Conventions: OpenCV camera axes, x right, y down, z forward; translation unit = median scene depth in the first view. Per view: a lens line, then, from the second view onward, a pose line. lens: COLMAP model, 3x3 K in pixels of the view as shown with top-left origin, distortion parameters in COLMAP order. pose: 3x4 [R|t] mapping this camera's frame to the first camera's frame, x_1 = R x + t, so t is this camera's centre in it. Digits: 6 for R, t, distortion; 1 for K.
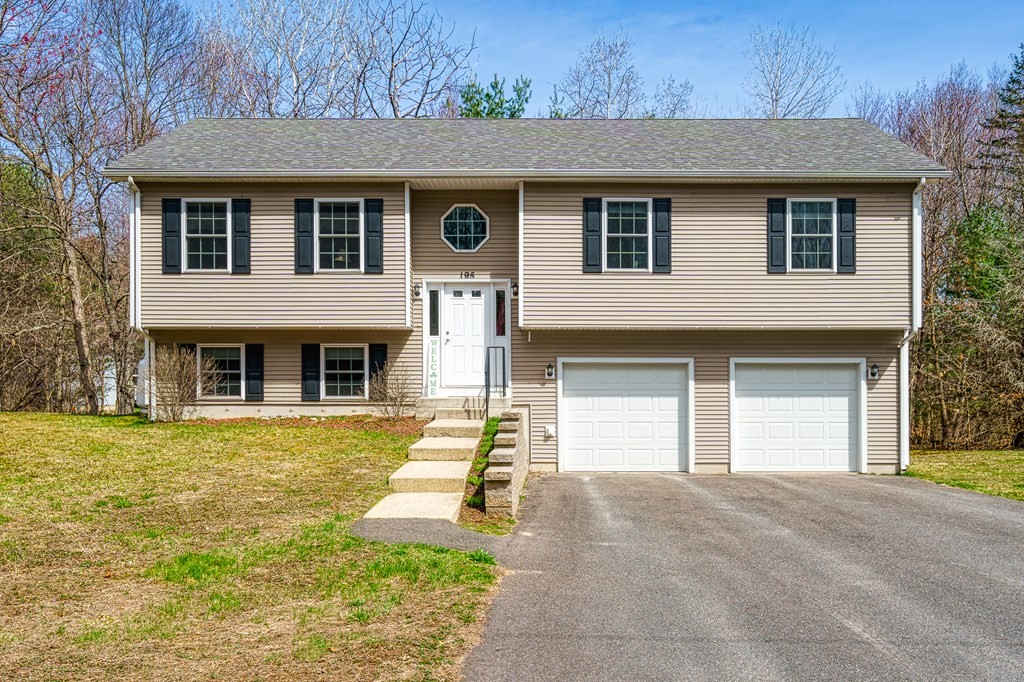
lens RADIAL K [[913.9, 0, 516.6], [0, 913.9, 394.2], [0, 0, 1]] dist [-0.004298, -0.000798]
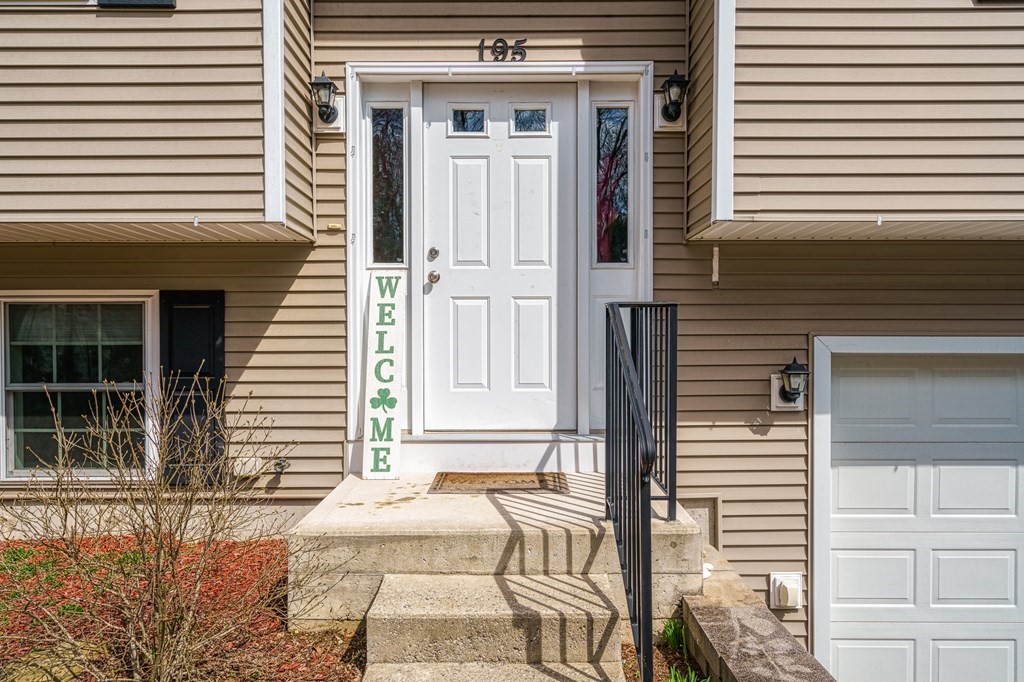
lens RADIAL K [[724.4, 0, 512.0], [0, 724.4, 341.0], [0, 0, 1]] dist [-0.003650, -0.000891]
pose [[0.999908, -0.001891, 0.013466, -0.054487], [0.001663, 0.999856, 0.016889, -0.043335], [-0.013496, -0.016865, 0.999767, 0.779549]]
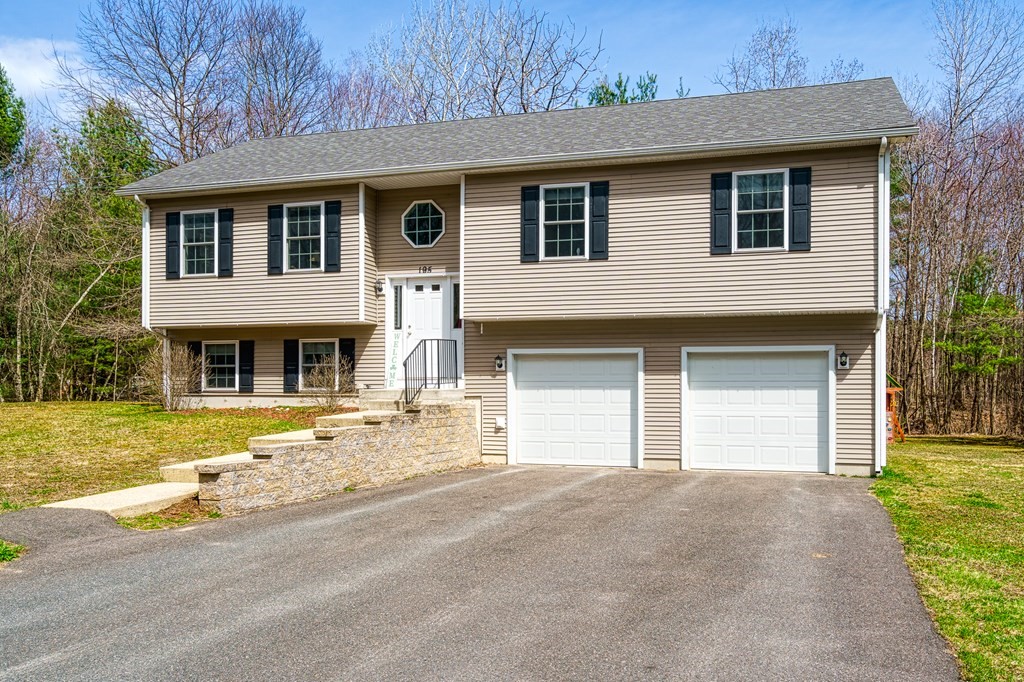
lens RADIAL K [[913.9, 0, 516.6], [0, 913.9, 394.2], [0, 0, 1]] dist [-0.004298, -0.000798]
pose [[0.951817, 0.001983, -0.306662, 0.362349], [-0.001151, 0.999995, 0.002893, 0.006084], [0.306666, -0.002400, 0.951814, 0.057329]]
